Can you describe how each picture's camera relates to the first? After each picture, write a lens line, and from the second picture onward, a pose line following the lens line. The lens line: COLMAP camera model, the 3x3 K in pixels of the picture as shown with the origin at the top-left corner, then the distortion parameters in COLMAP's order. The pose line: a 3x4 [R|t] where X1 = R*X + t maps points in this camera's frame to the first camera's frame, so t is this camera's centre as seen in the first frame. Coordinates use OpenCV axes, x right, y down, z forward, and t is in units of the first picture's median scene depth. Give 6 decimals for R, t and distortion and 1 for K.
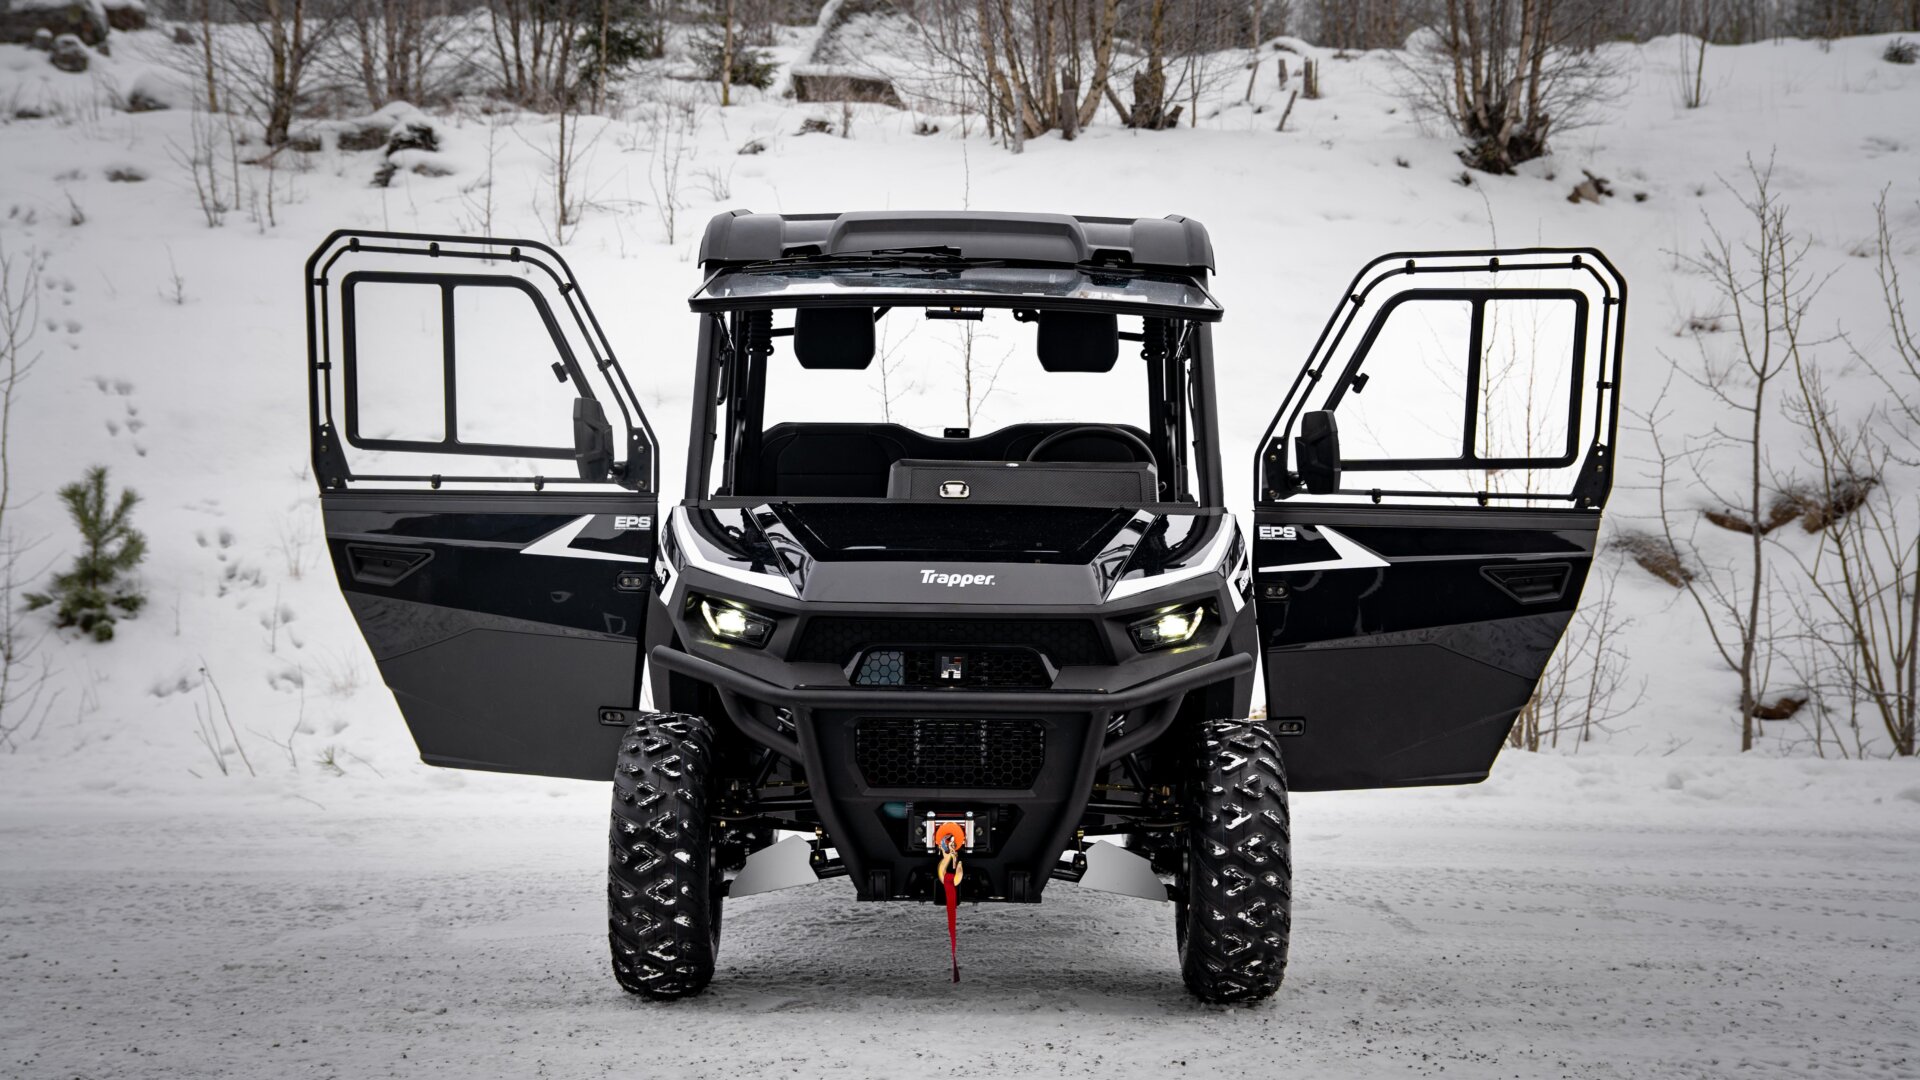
lens RADIAL K [[2710.1, 0, 960.0], [0, 2710.1, 540.0], [0, 0, 1]] dist [0.014804, 0.009462]
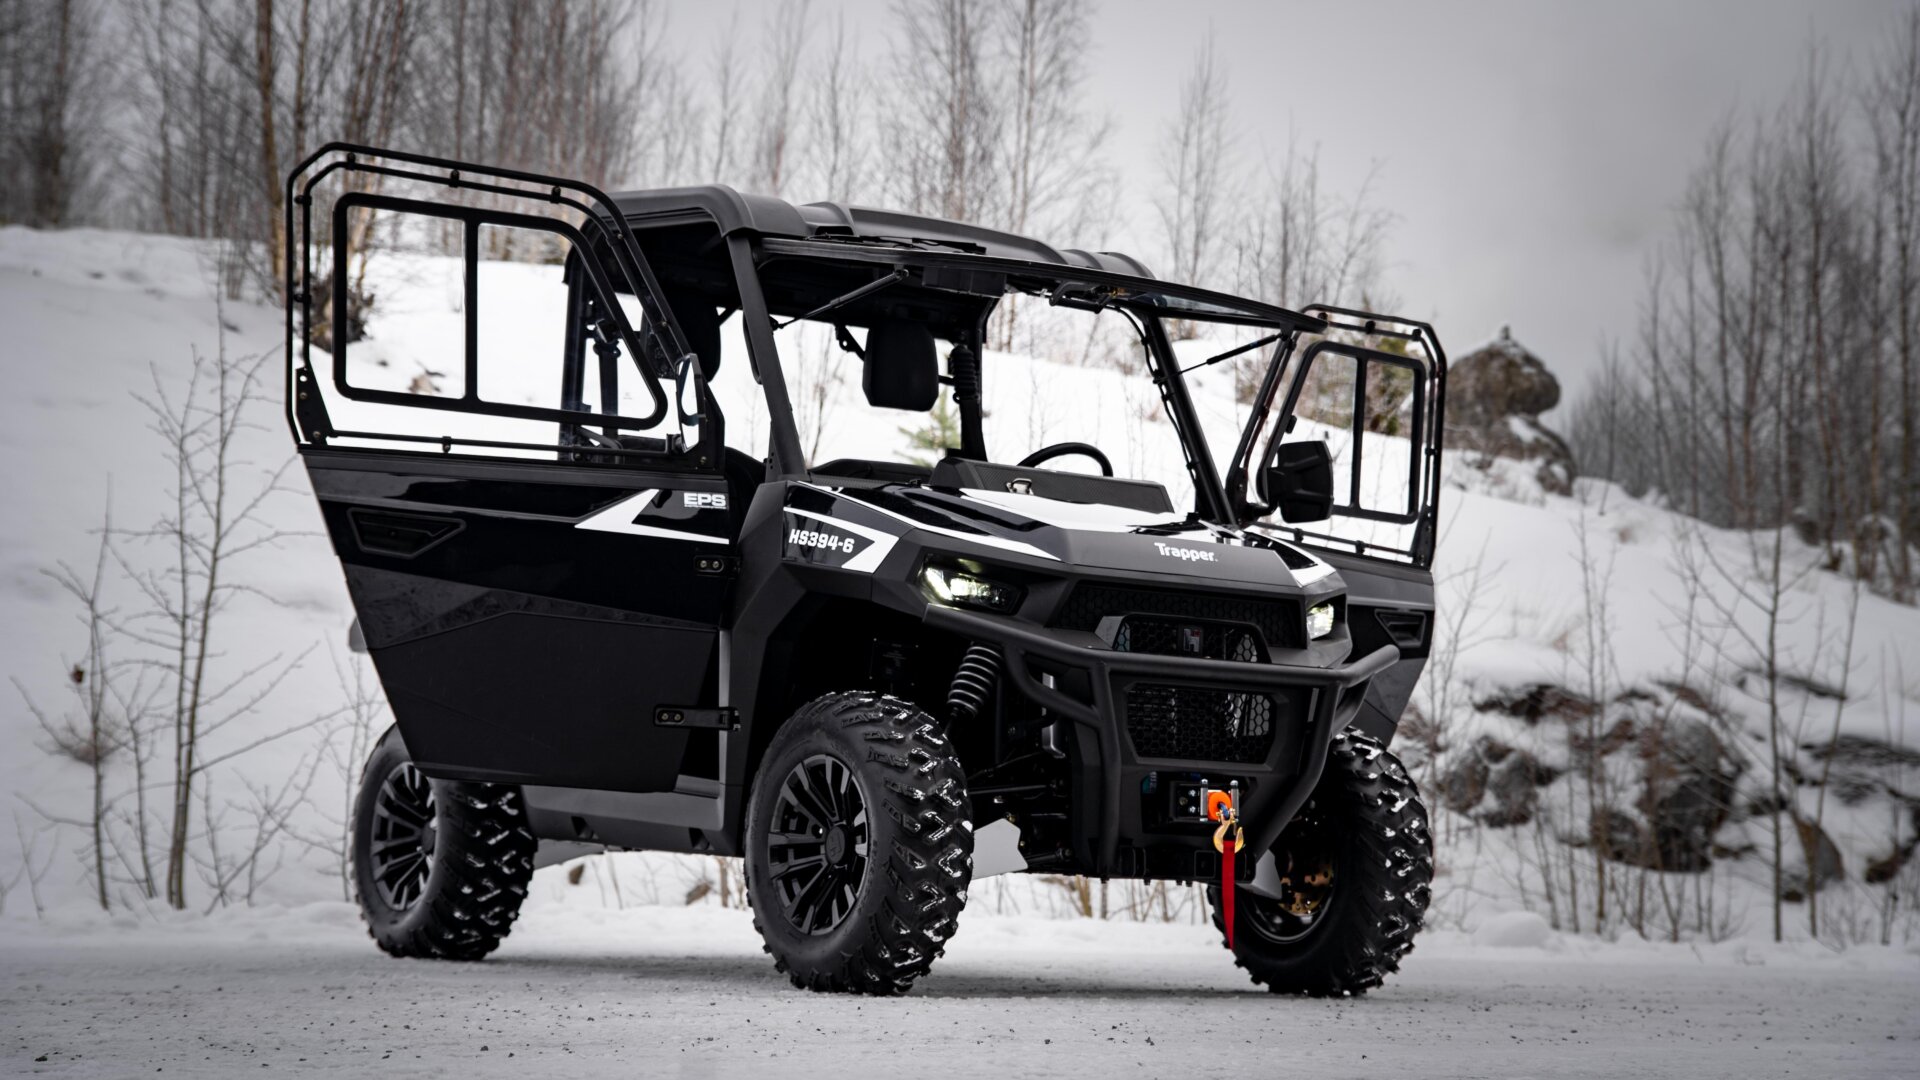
lens RADIAL K [[3385.7, 0, 960.0], [0, 3385.7, 540.0], [0, 0, 1]] dist [0.158081, -0.027447]
pose [[0.817288, 0.071520, 0.571773, -0.757769], [-0.004393, 0.993012, -0.117932, 0.151882], [-0.576212, 0.093872, 0.811891, 0.037765]]
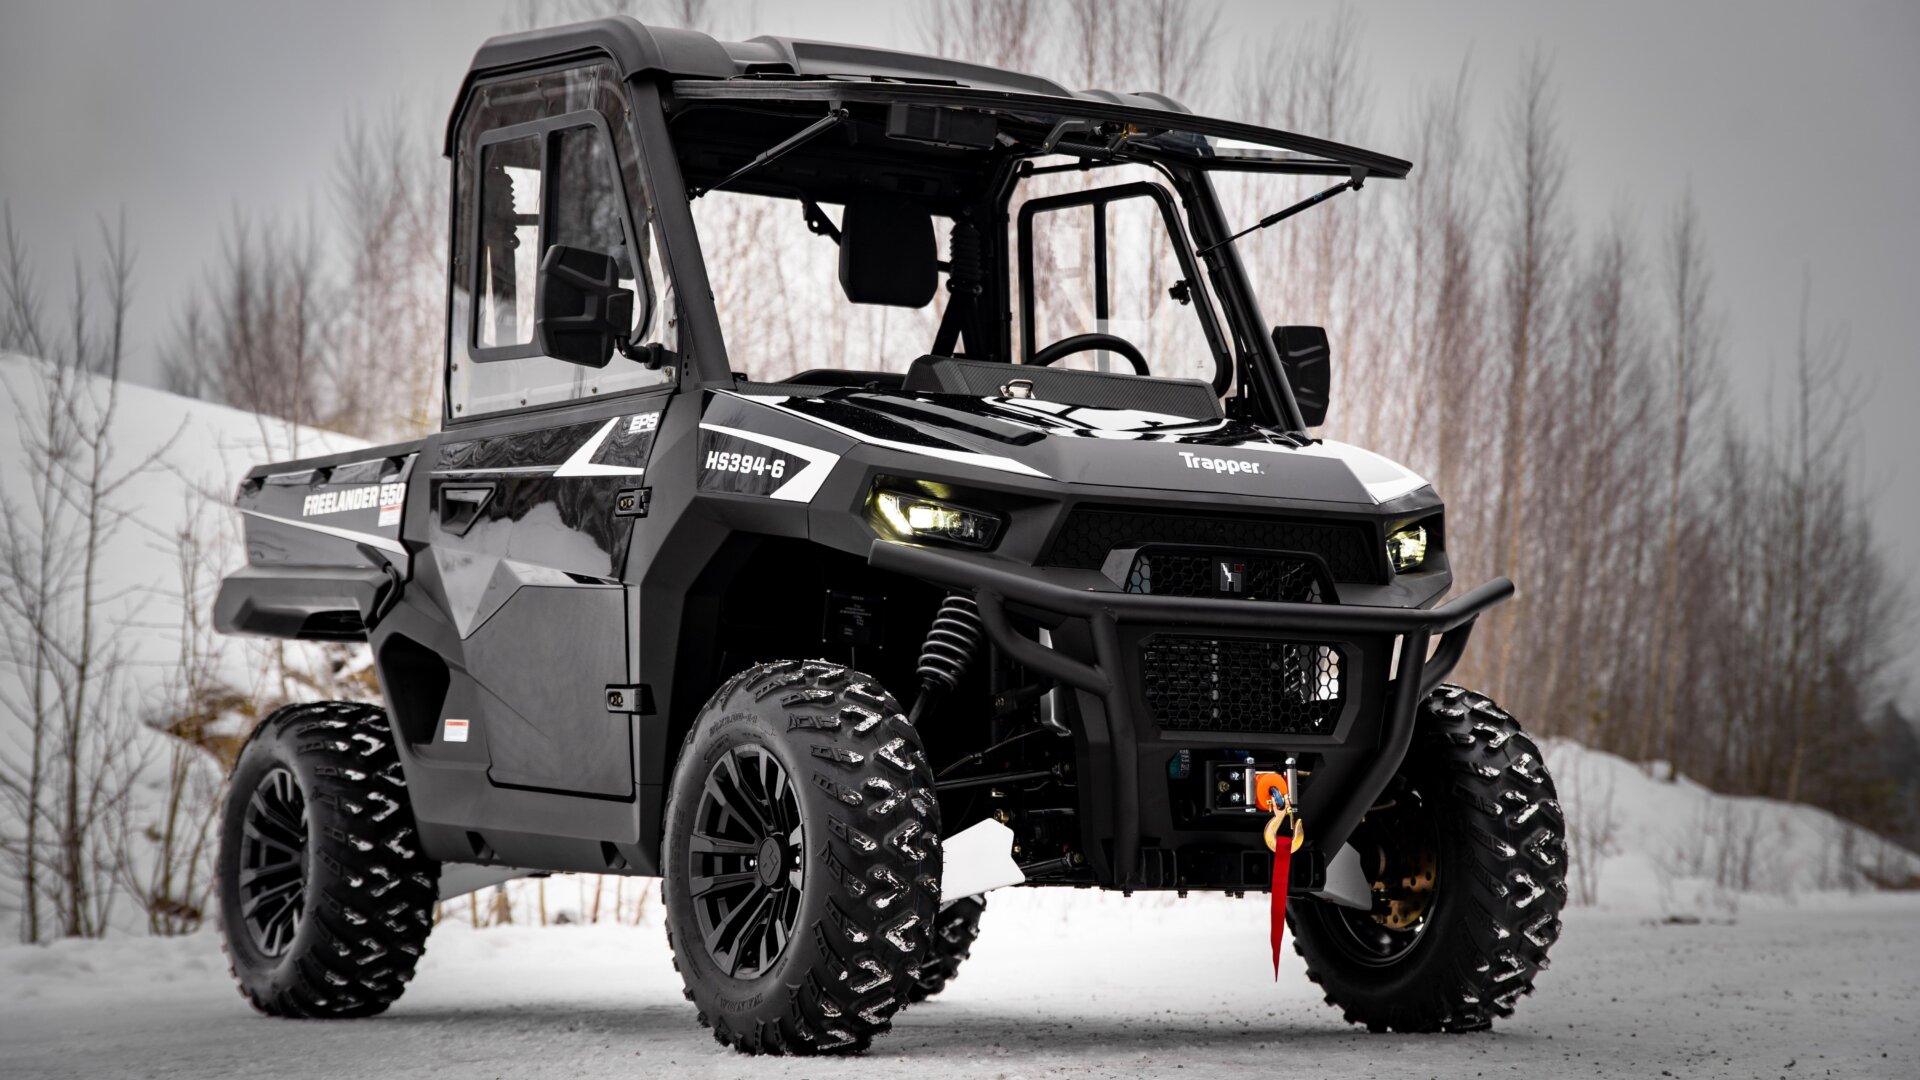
lens RADIAL K [[3739.2, 0, 960.0], [0, 3739.2, 540.0], [0, 0, 1]] dist [0.321249, 0.155655]
pose [[0.845707, 0.037800, 0.532306, -0.606784], [0.024510, 0.993684, -0.109504, 0.144921], [-0.533084, 0.105655, 0.839439, 0.151524]]
